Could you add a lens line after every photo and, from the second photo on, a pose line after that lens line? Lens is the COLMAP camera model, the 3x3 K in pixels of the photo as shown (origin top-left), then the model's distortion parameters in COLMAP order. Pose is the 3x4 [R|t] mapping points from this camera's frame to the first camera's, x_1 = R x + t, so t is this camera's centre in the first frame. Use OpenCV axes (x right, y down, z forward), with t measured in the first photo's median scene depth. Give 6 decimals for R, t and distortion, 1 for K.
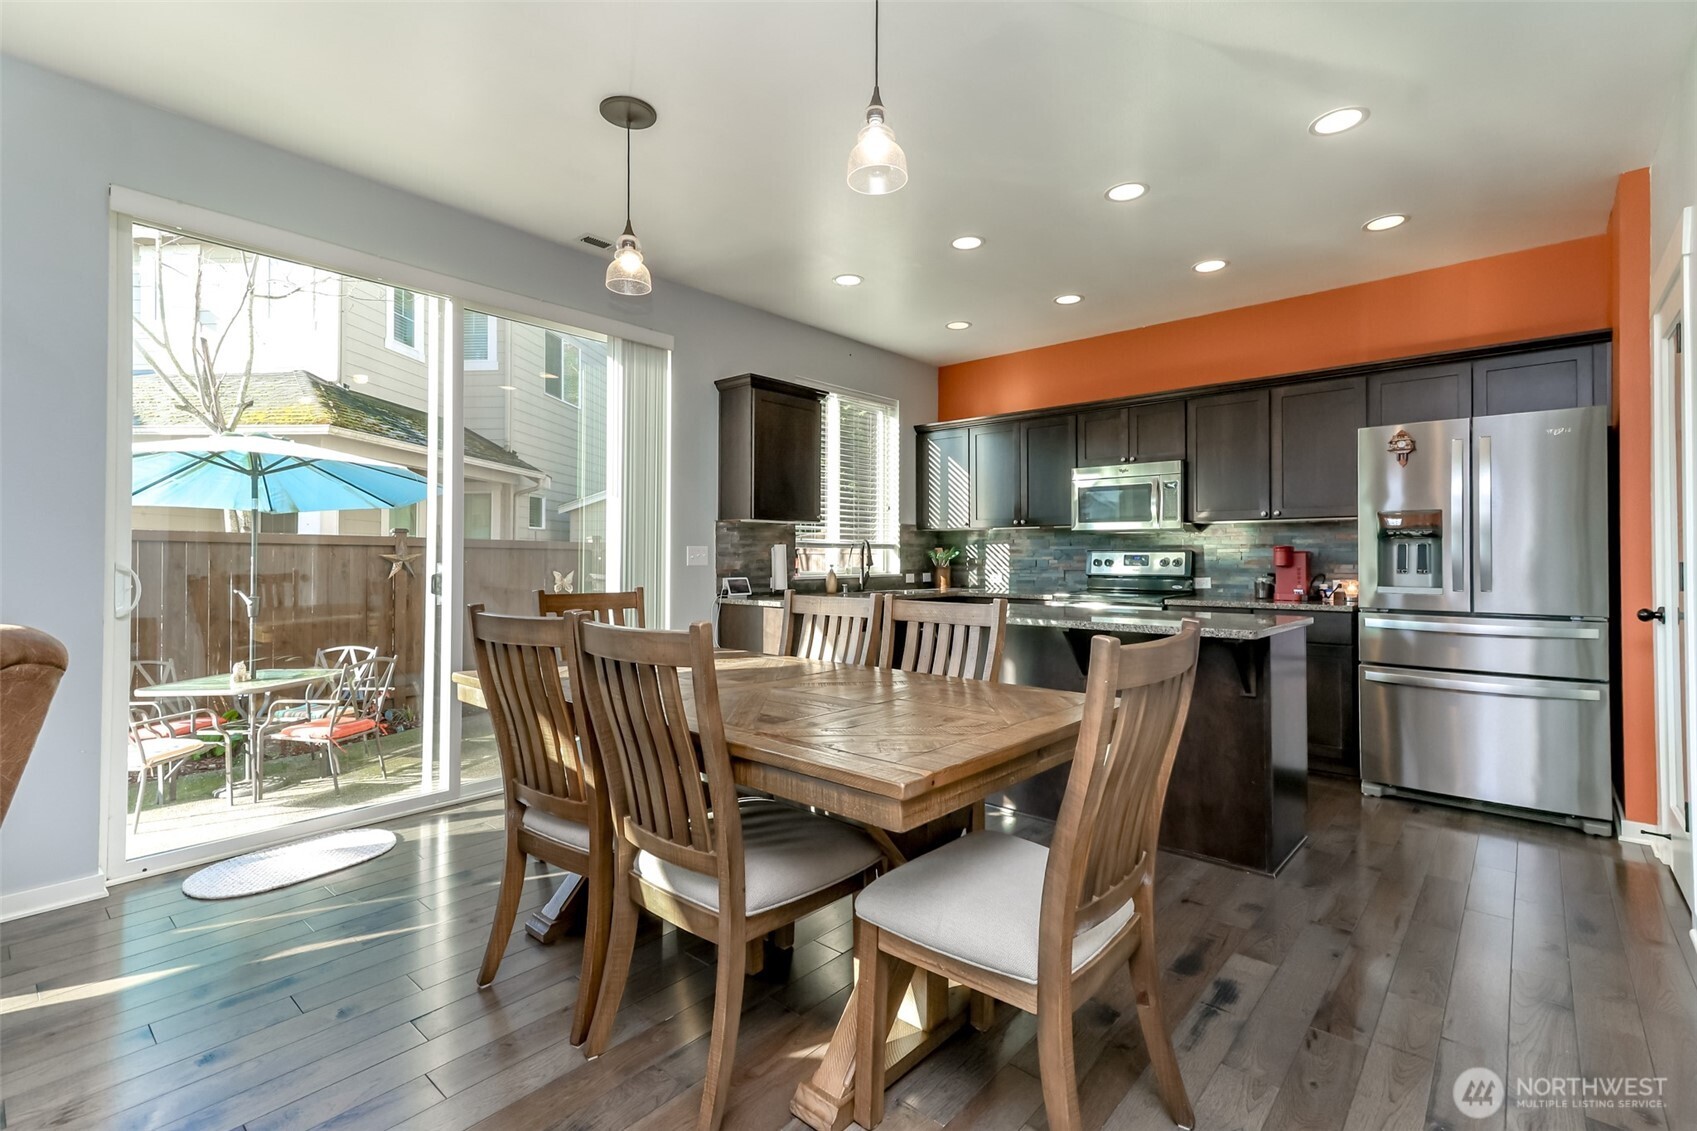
lens RADIAL K [[772.6, 0, 850.5], [0, 772.6, 550.0], [0, 0, 1]] dist [0.021430, 0.001596]
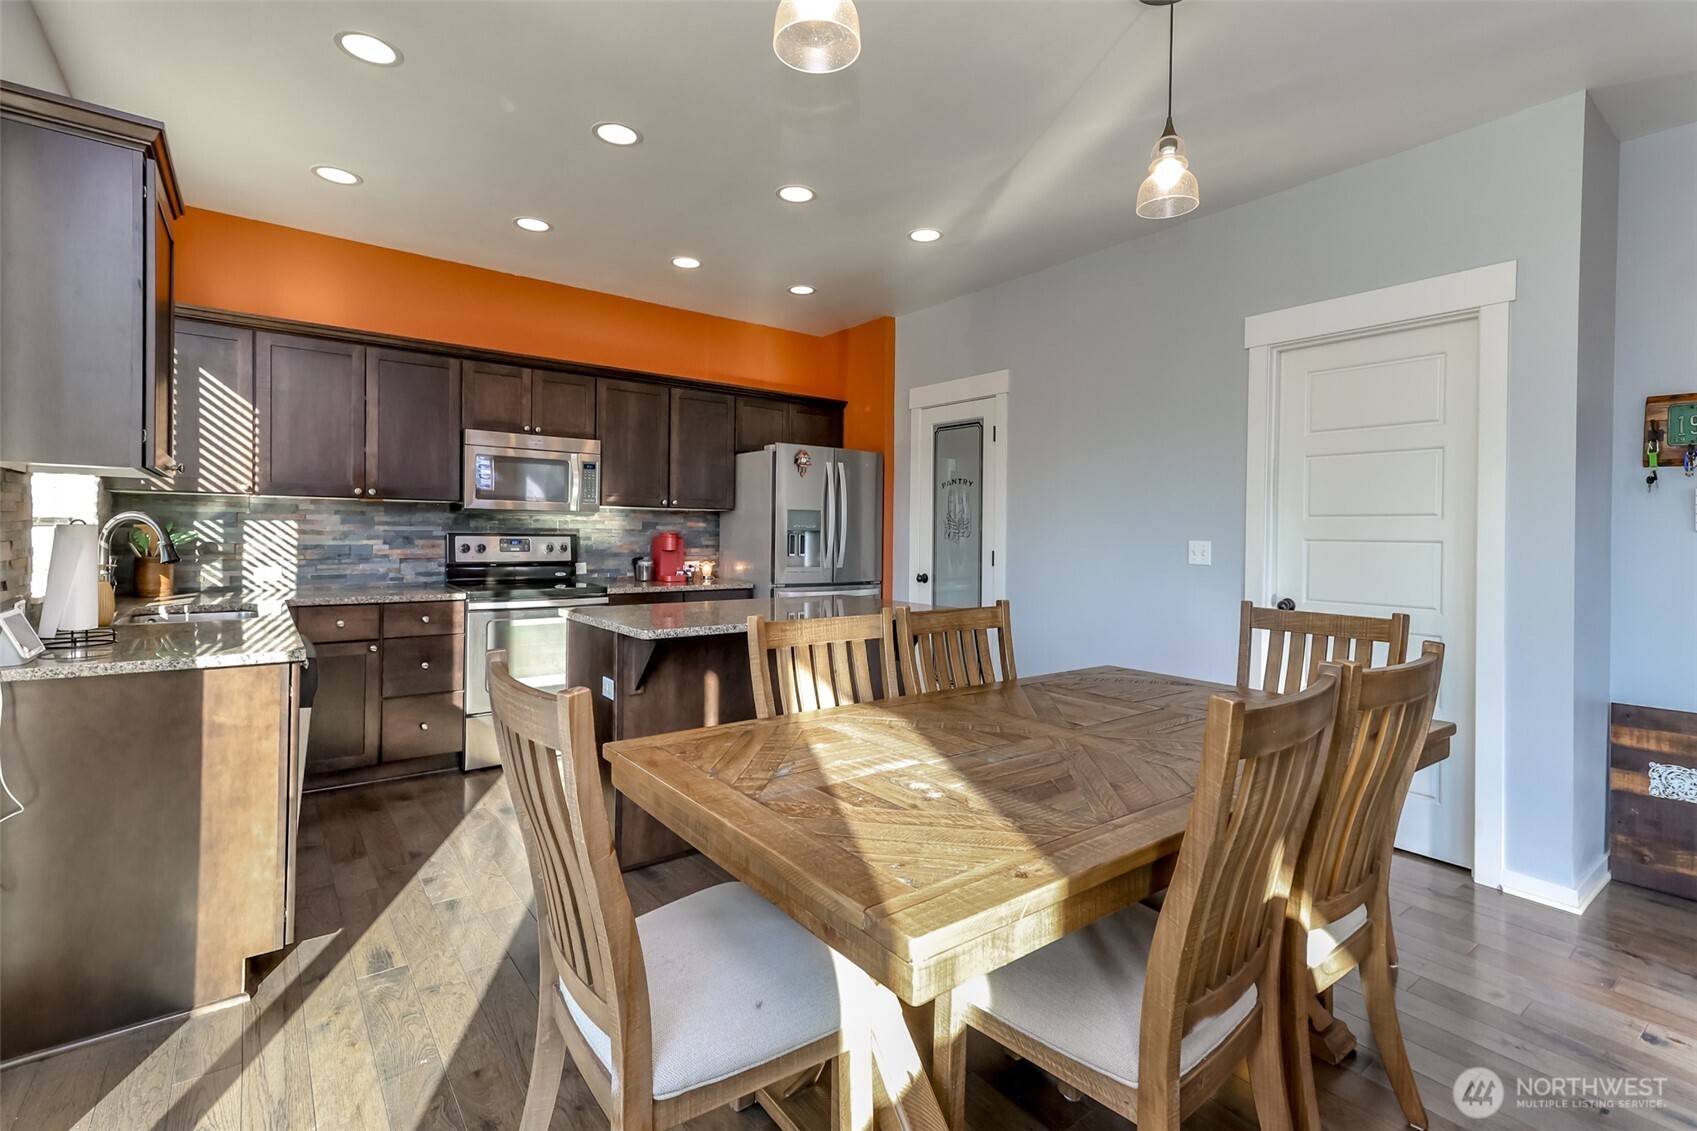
lens RADIAL K [[772.6, 0, 856.7], [0, 772.6, 543.8], [0, 0, 1]] dist [0.021430, 0.001596]
pose [[0.185447, -0.014643, 0.982545, -0.443437], [-0.023387, 0.999540, 0.019311, -0.015249], [-0.982376, -0.026560, 0.185019, 0.500773]]
